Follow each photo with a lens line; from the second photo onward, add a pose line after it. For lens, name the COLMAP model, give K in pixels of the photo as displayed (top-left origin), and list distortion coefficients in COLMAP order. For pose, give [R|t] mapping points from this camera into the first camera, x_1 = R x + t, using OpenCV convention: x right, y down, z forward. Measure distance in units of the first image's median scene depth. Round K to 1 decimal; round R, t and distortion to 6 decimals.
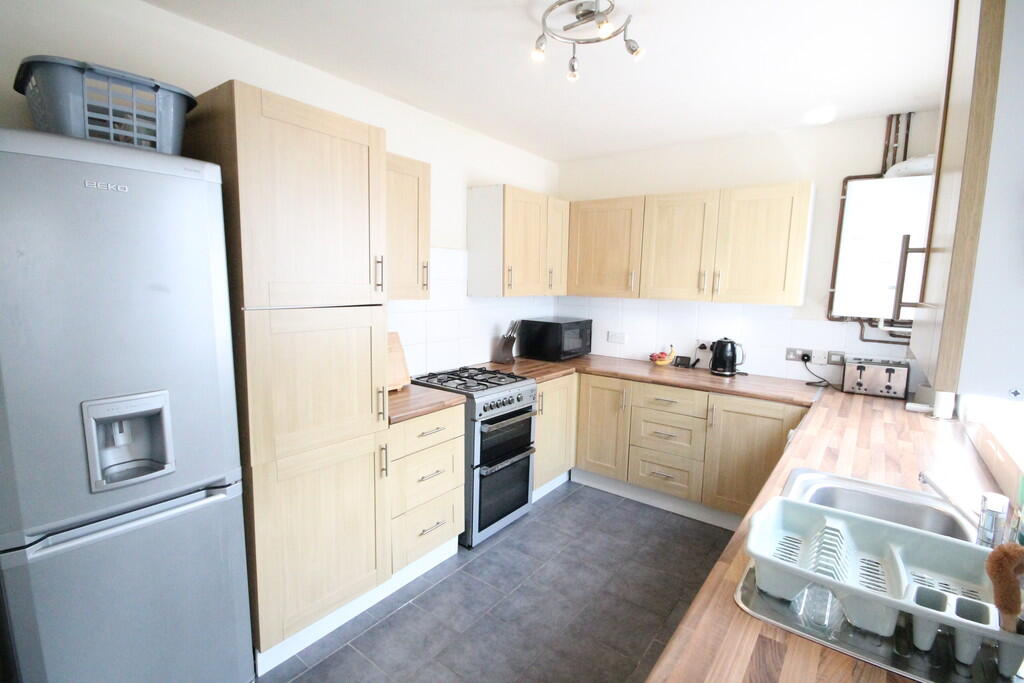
lens RADIAL K [[481.4, 0, 515.9], [0, 481.4, 343.9], [0, 0, 1]] dist [-0.000520, -0.000681]
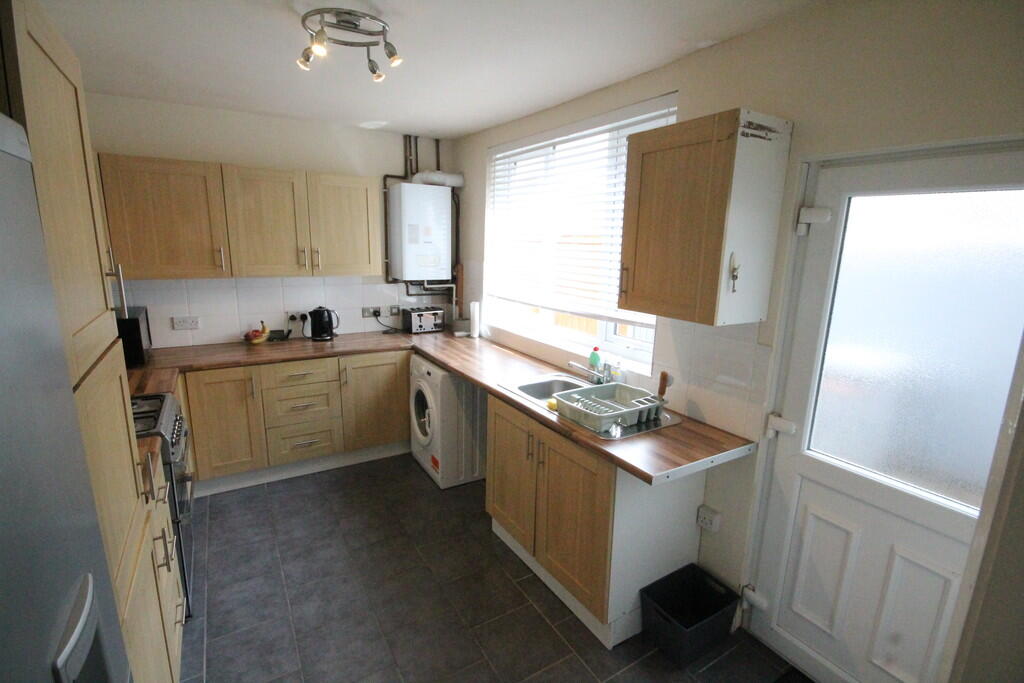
lens RADIAL K [[481.4, 0, 515.9], [0, 481.4, 342.5], [0, 0, 1]] dist [-0.000520, -0.000681]
pose [[0.365881, -0.209967, 0.906667, -0.447715], [0.107558, 0.977230, 0.182904, -0.091128], [-0.924425, 0.030598, 0.380134, 0.162441]]
